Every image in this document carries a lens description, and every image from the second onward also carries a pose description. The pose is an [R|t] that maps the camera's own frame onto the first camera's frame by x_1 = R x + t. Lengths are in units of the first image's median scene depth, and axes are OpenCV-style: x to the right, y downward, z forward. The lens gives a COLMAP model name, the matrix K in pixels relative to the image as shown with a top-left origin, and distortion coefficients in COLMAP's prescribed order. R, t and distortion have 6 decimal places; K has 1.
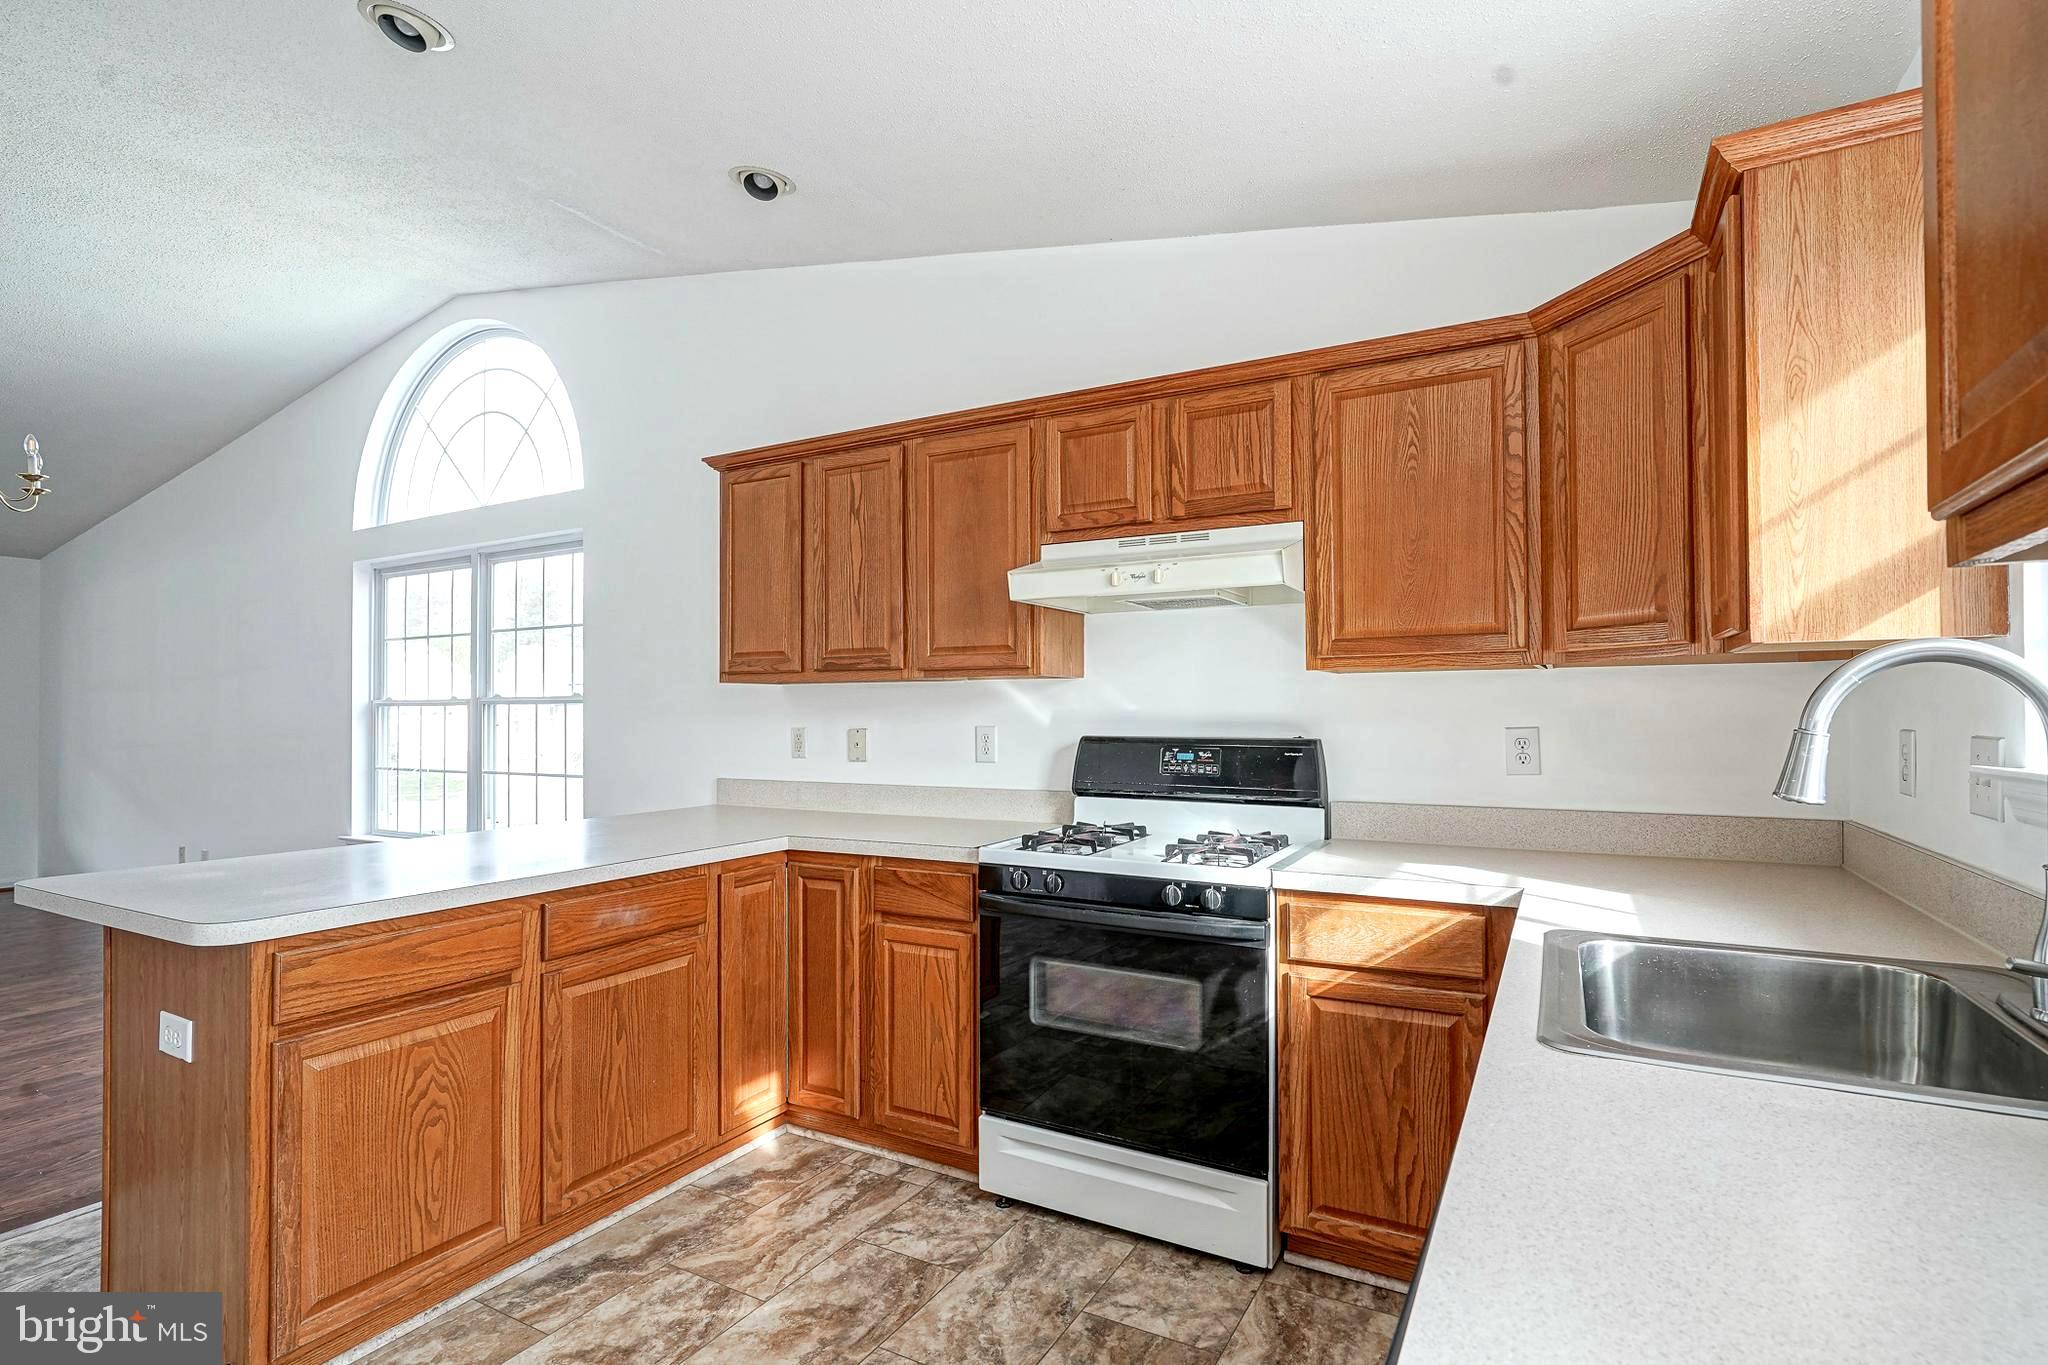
lens RADIAL K [[1030.0, 0, 1002.0], [0, 1030.0, 696.8], [0, 0, 1]] dist [-0.000950, 0.000069]
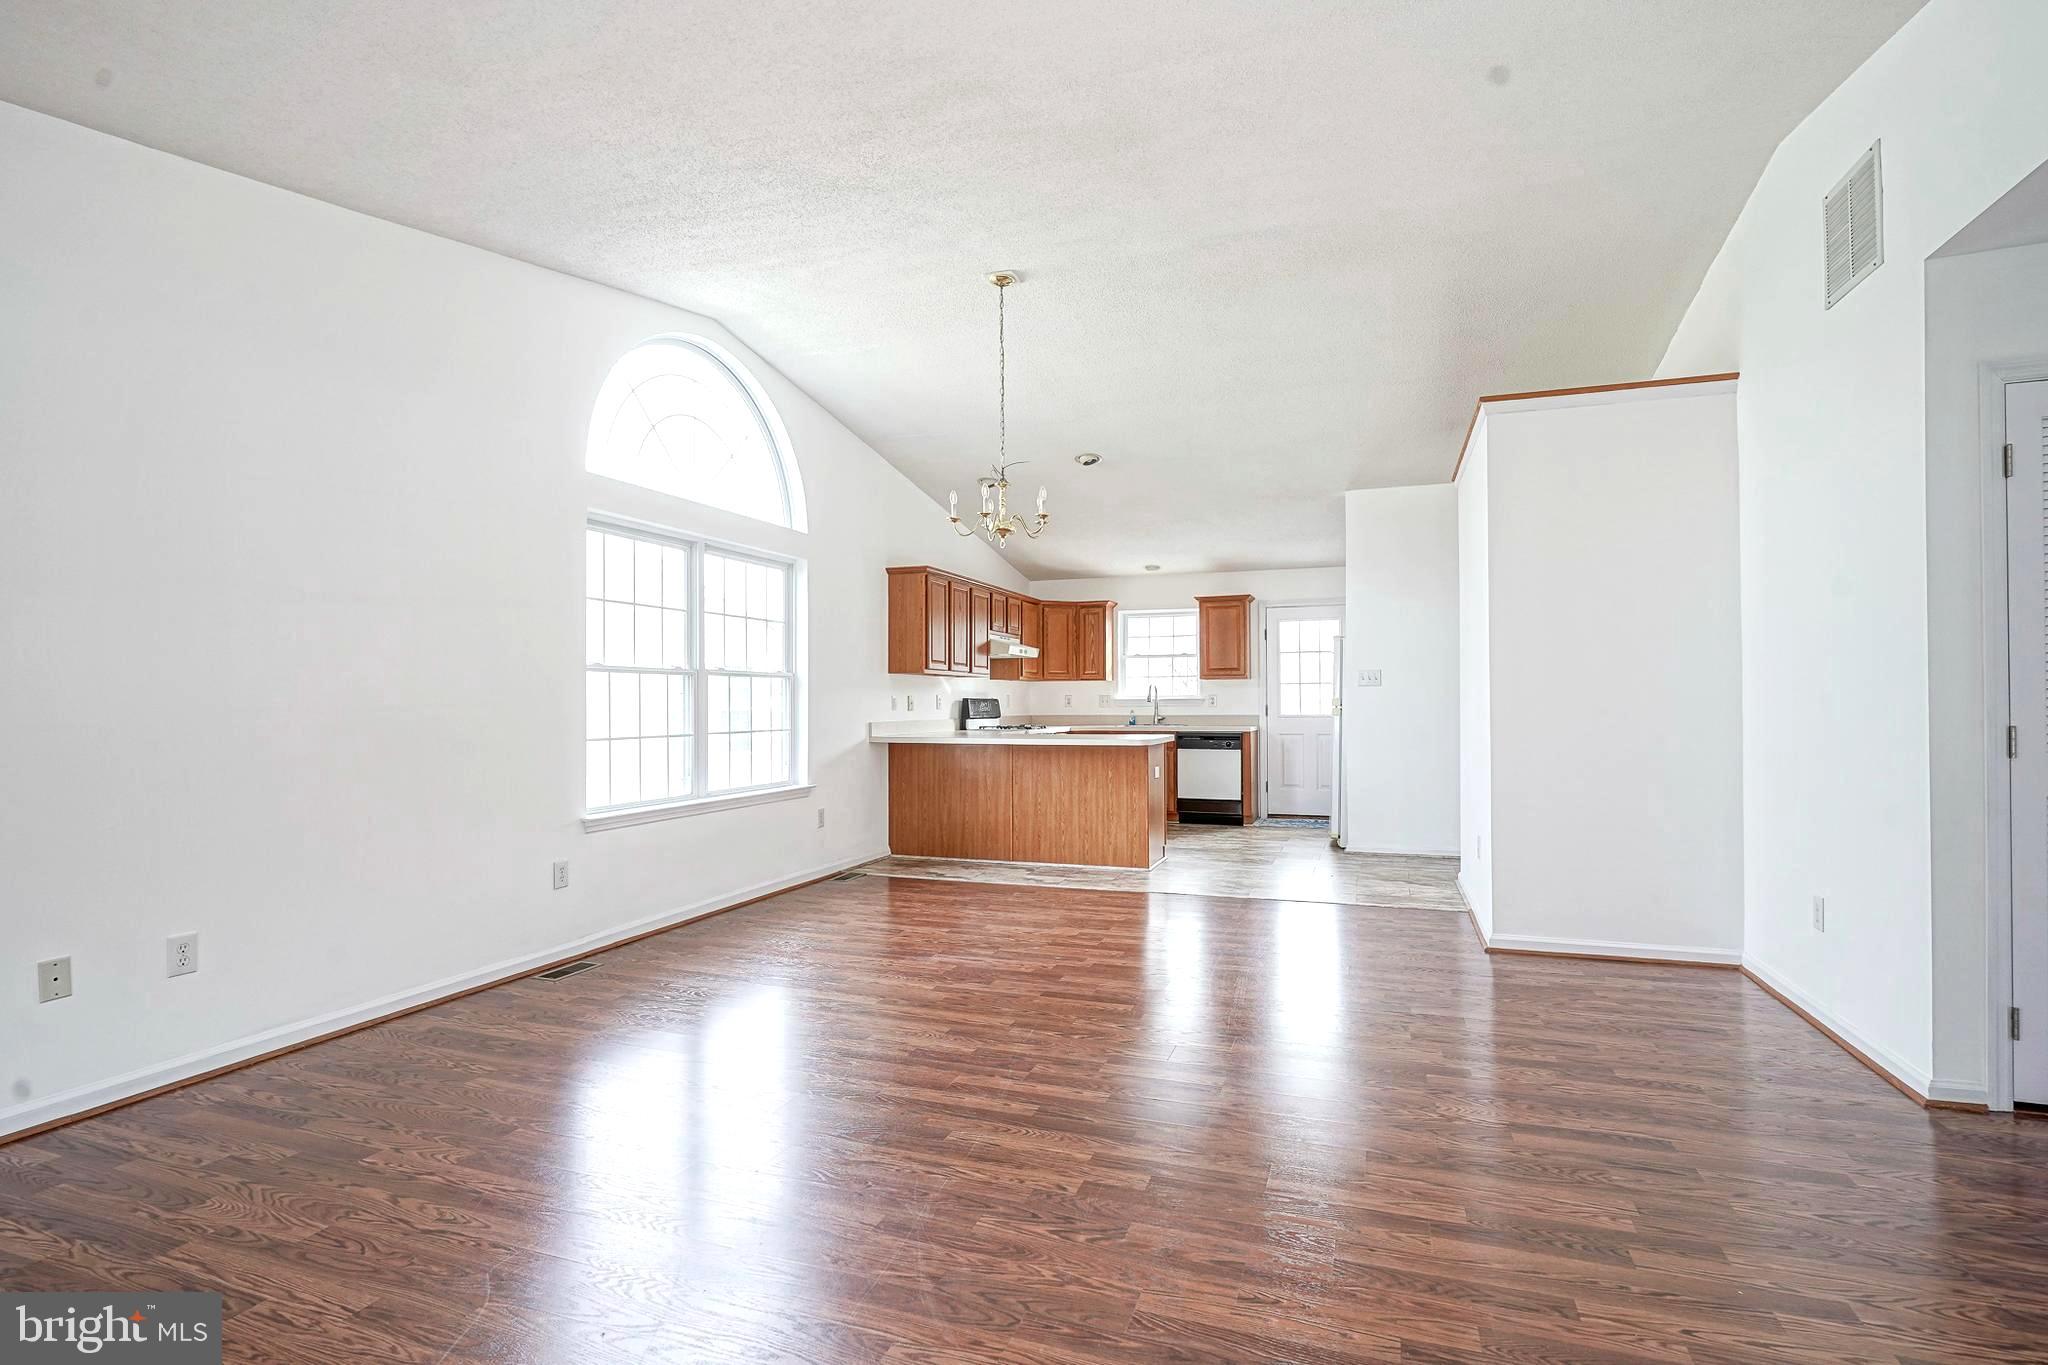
lens RADIAL K [[1030.0, 0, 1002.0], [0, 1030.0, 696.8], [0, 0, 1]] dist [-0.000950, 0.000069]
pose [[-0.174484, 0.011993, 0.984587, -2.559854], [-0.011013, 0.999840, -0.014130, 0.068385], [-0.984598, -0.013309, -0.174324, 1.306436]]
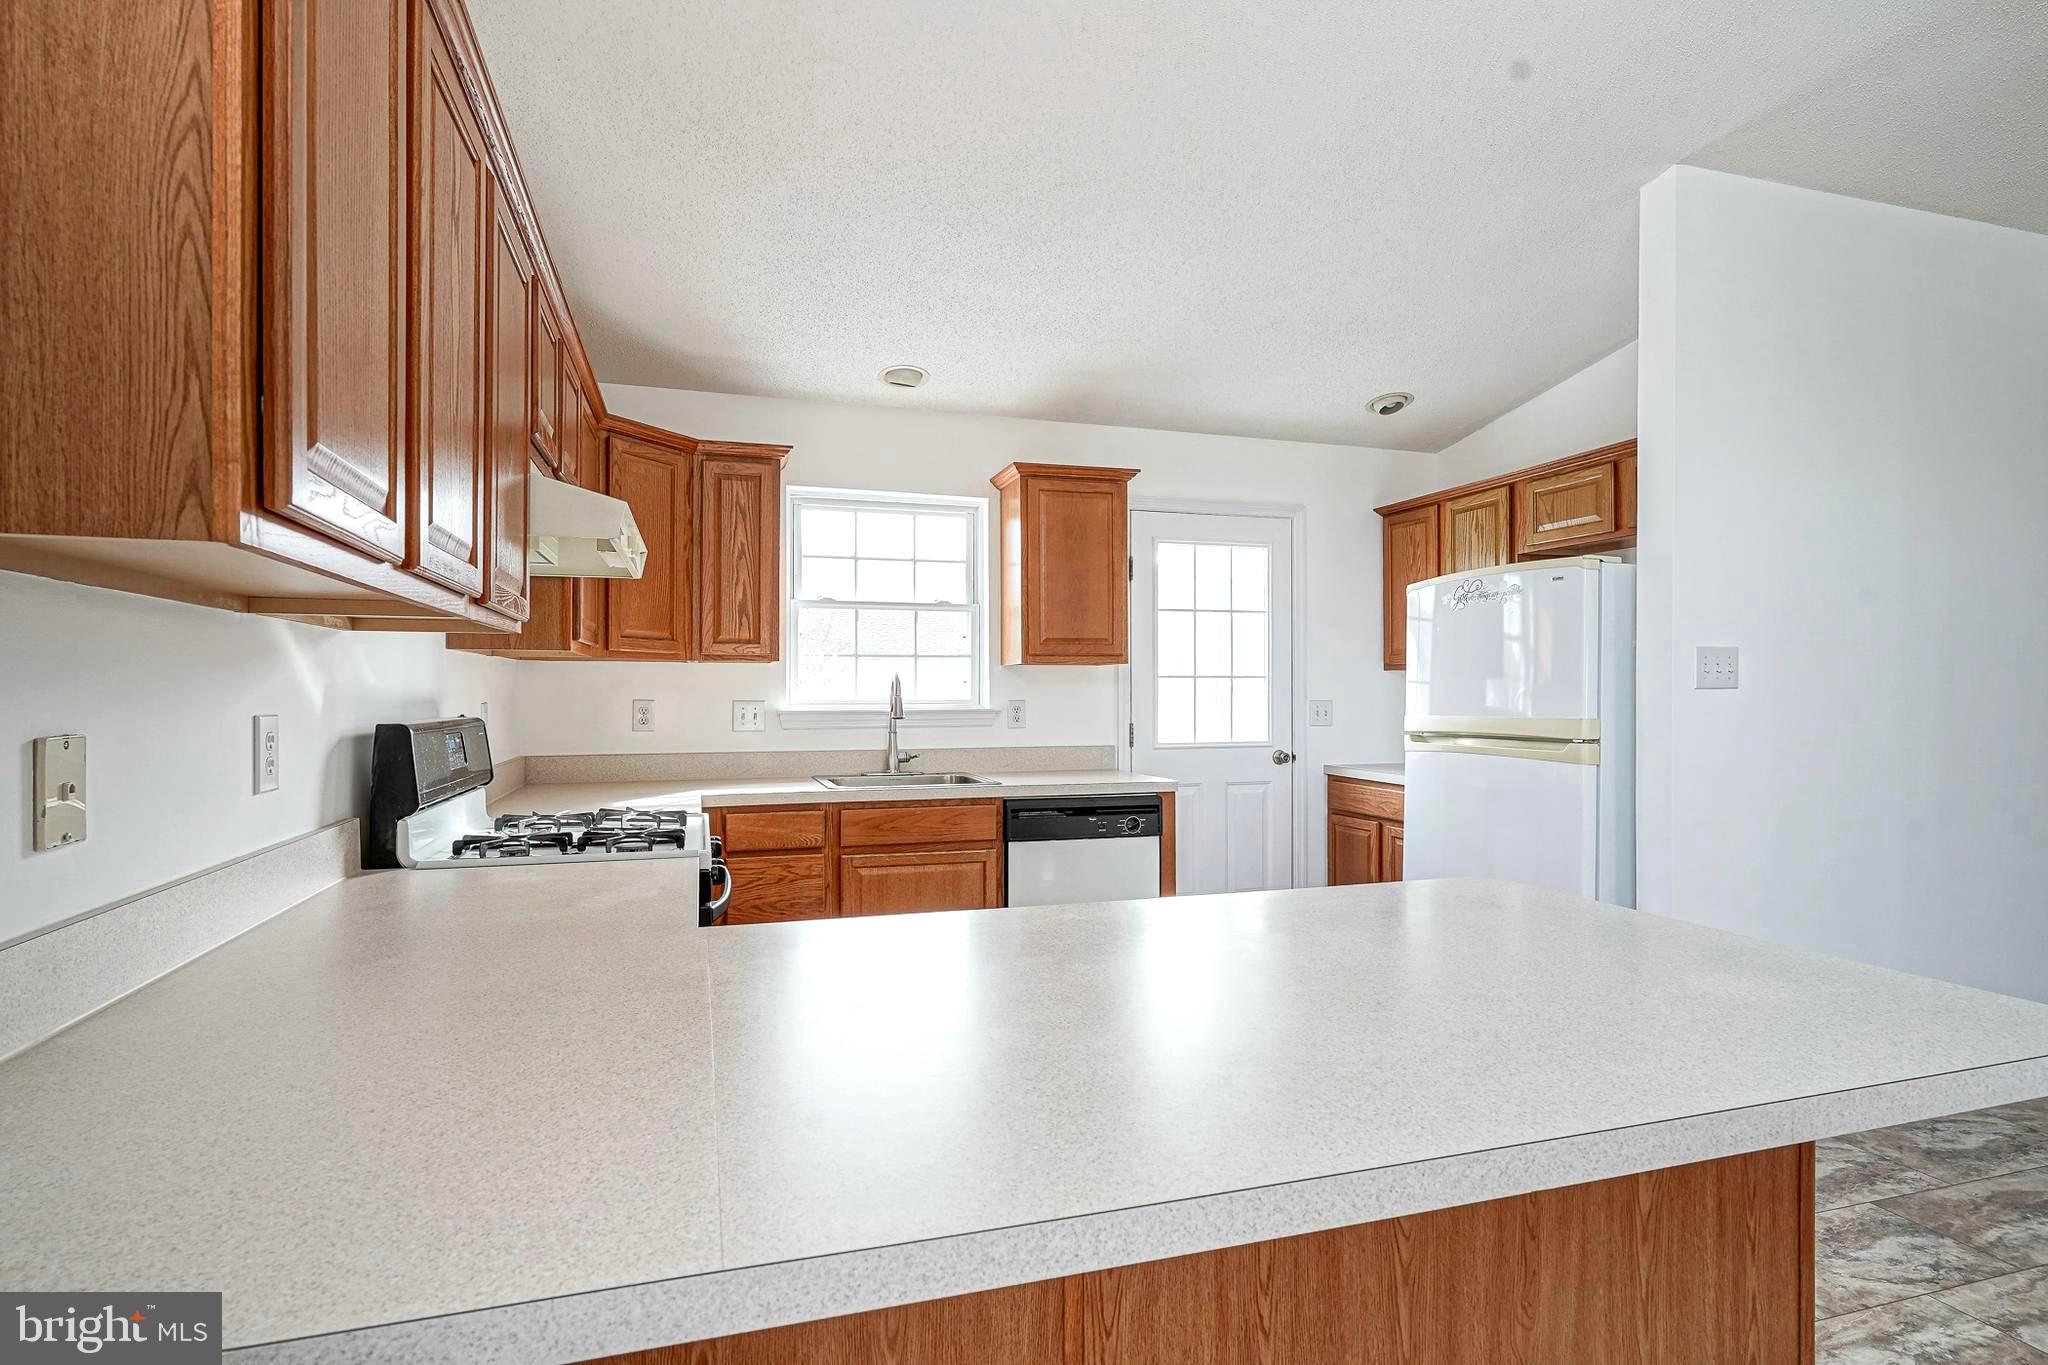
lens RADIAL K [[1037.7, 0, 1054.9], [0, 1037.7, 698.6], [0, 0, 1]] dist [-0.001076, -0.000294]
pose [[-0.755869, 0.000187, 0.654723, -0.601340], [-0.007952, 0.999924, -0.009466, 0.022981], [-0.654675, -0.012361, -0.755810, 1.138288]]
